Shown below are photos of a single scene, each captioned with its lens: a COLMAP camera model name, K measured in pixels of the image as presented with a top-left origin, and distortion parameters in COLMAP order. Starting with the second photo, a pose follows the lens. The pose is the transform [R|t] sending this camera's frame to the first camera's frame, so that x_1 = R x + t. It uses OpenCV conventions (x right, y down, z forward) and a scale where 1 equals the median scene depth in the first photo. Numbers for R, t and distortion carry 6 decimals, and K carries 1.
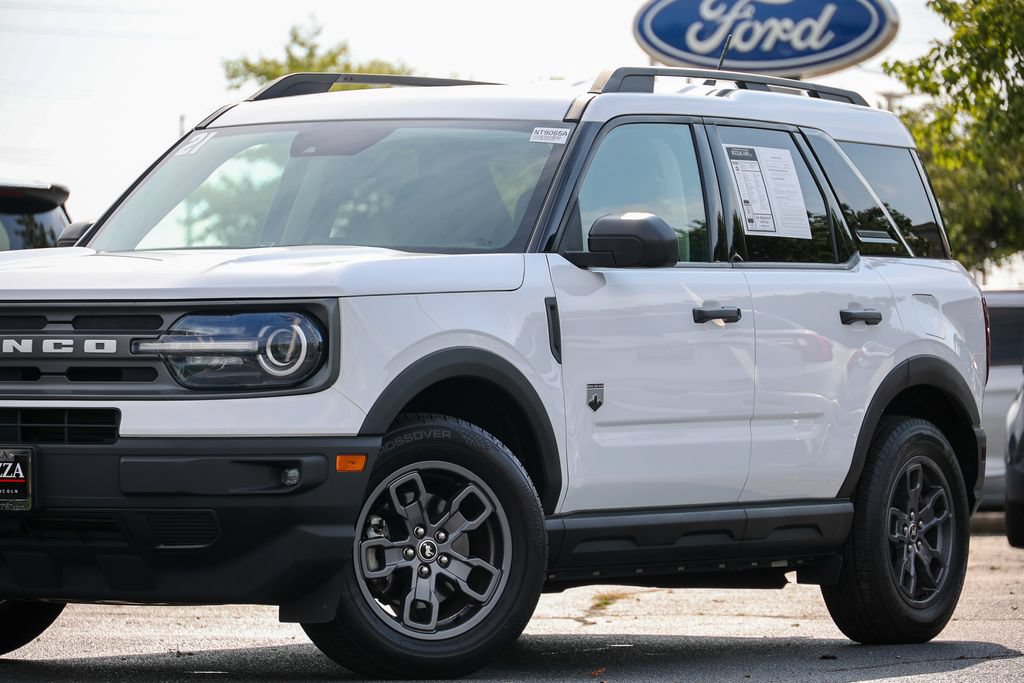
lens RADIAL K [[4768.4, 0, 570.3], [0, 4768.4, 343.2], [0, 0, 1]] dist [-0.044037, 2.985048]
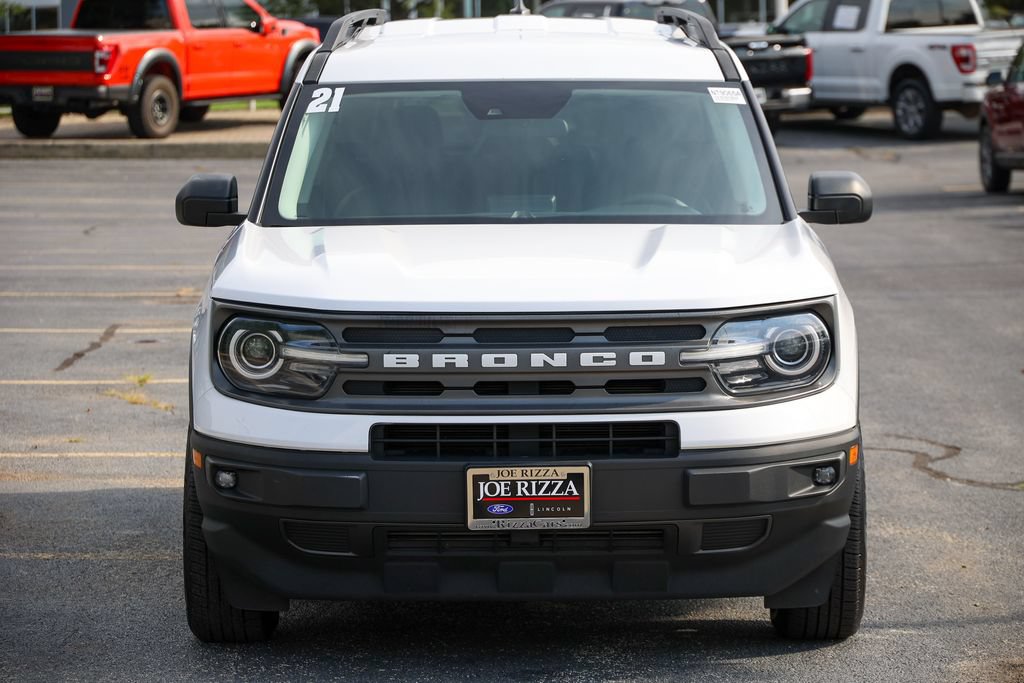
lens RADIAL K [[3385.9, 0, 512.0], [0, 3385.9, 341.5], [0, 0, 1]] dist [0.000765, -0.159467]
pose [[0.861525, -0.063934, 0.503673, -0.465680], [0.009034, 0.993813, 0.110698, -0.079279], [-0.507634, -0.090819, 0.856773, 0.395927]]
